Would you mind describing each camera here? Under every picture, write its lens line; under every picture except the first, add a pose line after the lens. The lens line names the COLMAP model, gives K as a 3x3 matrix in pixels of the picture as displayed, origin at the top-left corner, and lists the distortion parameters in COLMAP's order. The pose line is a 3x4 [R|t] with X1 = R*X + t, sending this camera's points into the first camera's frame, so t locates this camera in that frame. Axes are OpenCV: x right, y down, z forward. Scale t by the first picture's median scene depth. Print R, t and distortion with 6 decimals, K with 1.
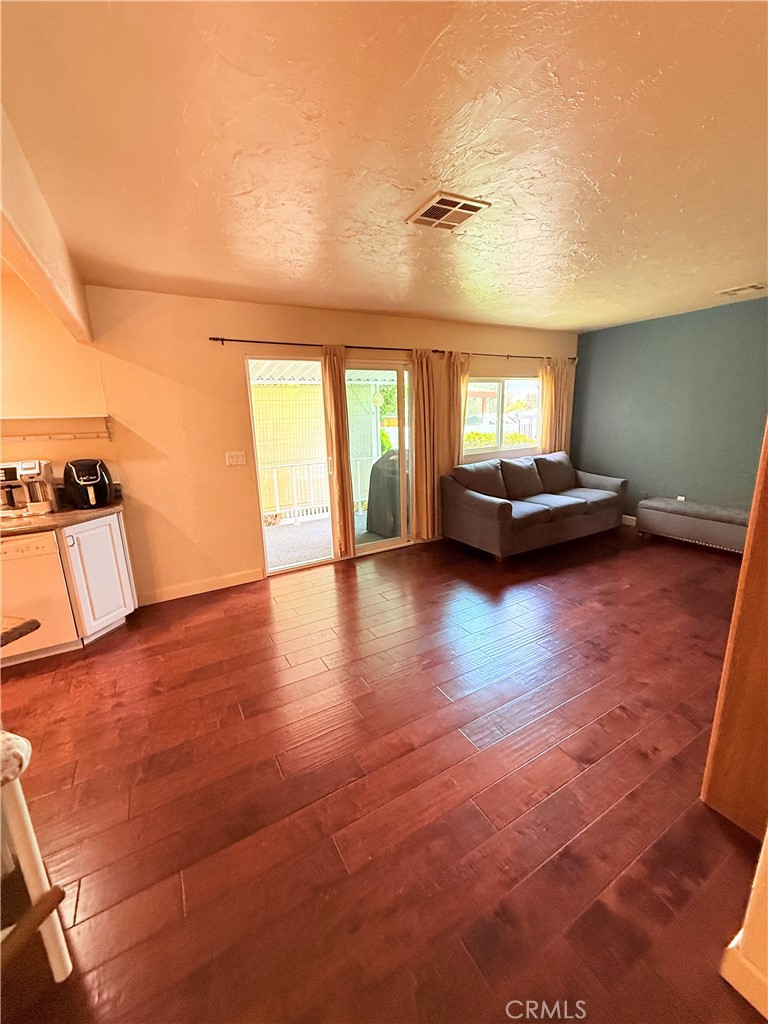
lens RADIAL K [[405.4, 0, 383.1], [0, 405.4, 508.0], [0, 0, 1]] dist [0.000825, -0.000854]
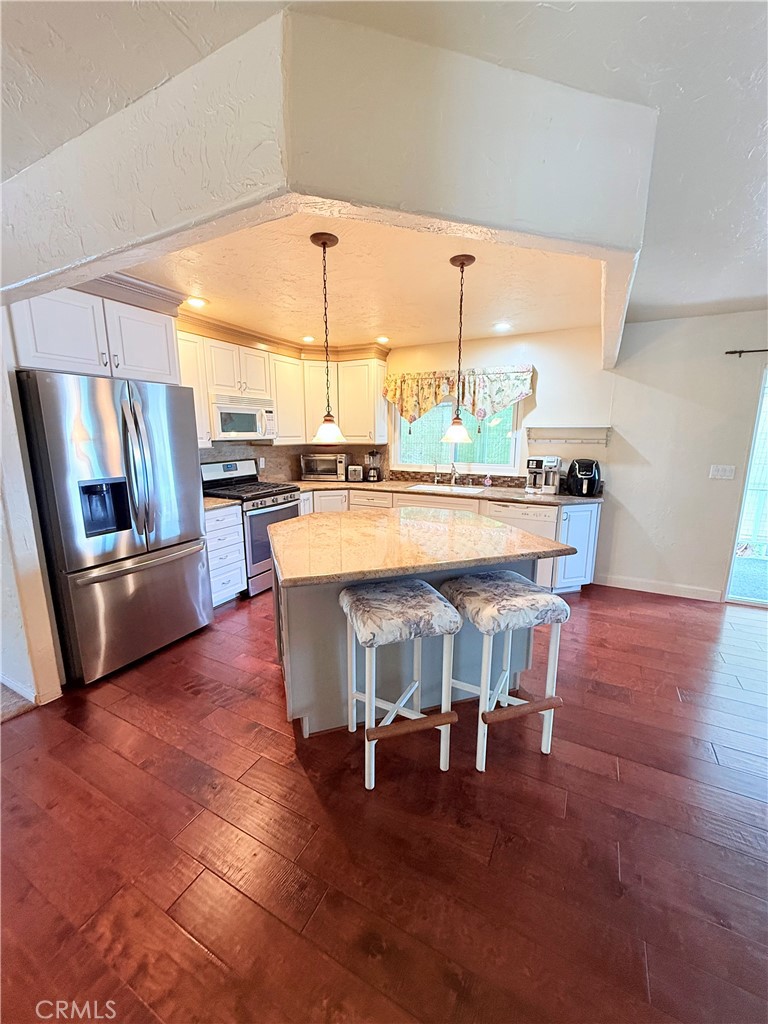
lens RADIAL K [[405.4, 0, 384.2], [0, 405.4, 510.1], [0, 0, 1]] dist [0.000825, -0.000854]
pose [[0.536785, 0.189073, -0.822261, 0.025897], [-0.205931, 0.974453, 0.089633, 0.059456], [0.818202, 0.121216, 0.562007, -0.260044]]
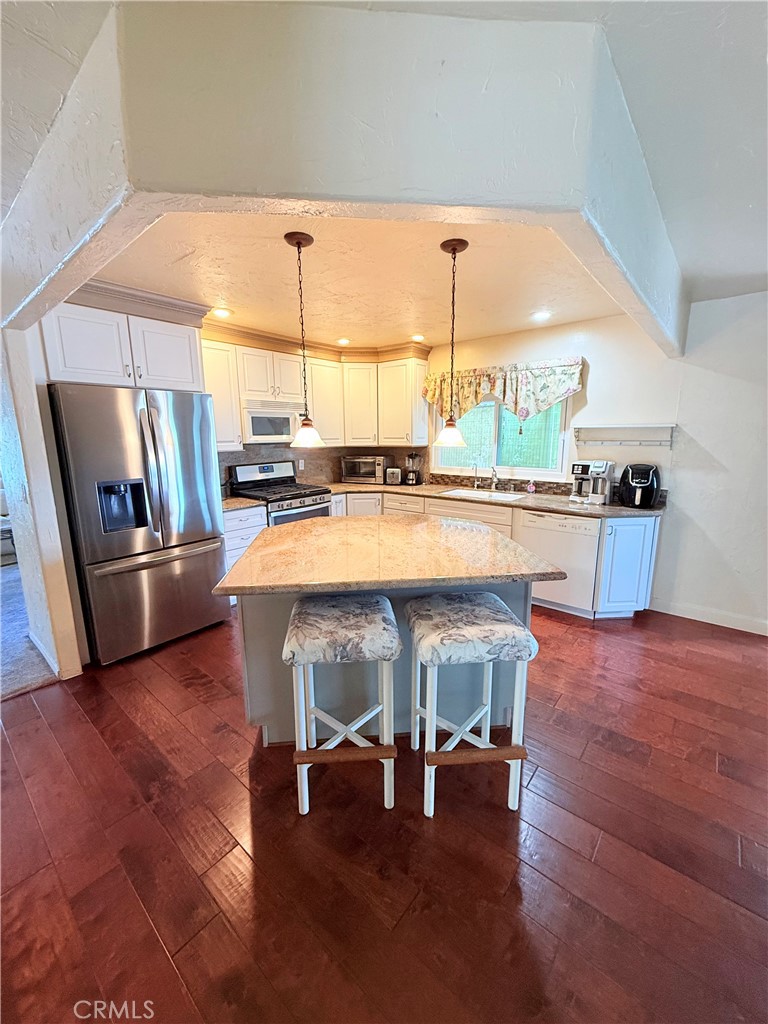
lens RADIAL K [[405.4, 0, 383.9], [0, 405.4, 510.0], [0, 0, 1]] dist [0.000825, -0.000854]
pose [[0.343965, 0.202821, -0.916816, 0.074535], [-0.213770, 0.967668, 0.133870, 0.005347], [0.914325, 0.149941, 0.376201, -0.058635]]
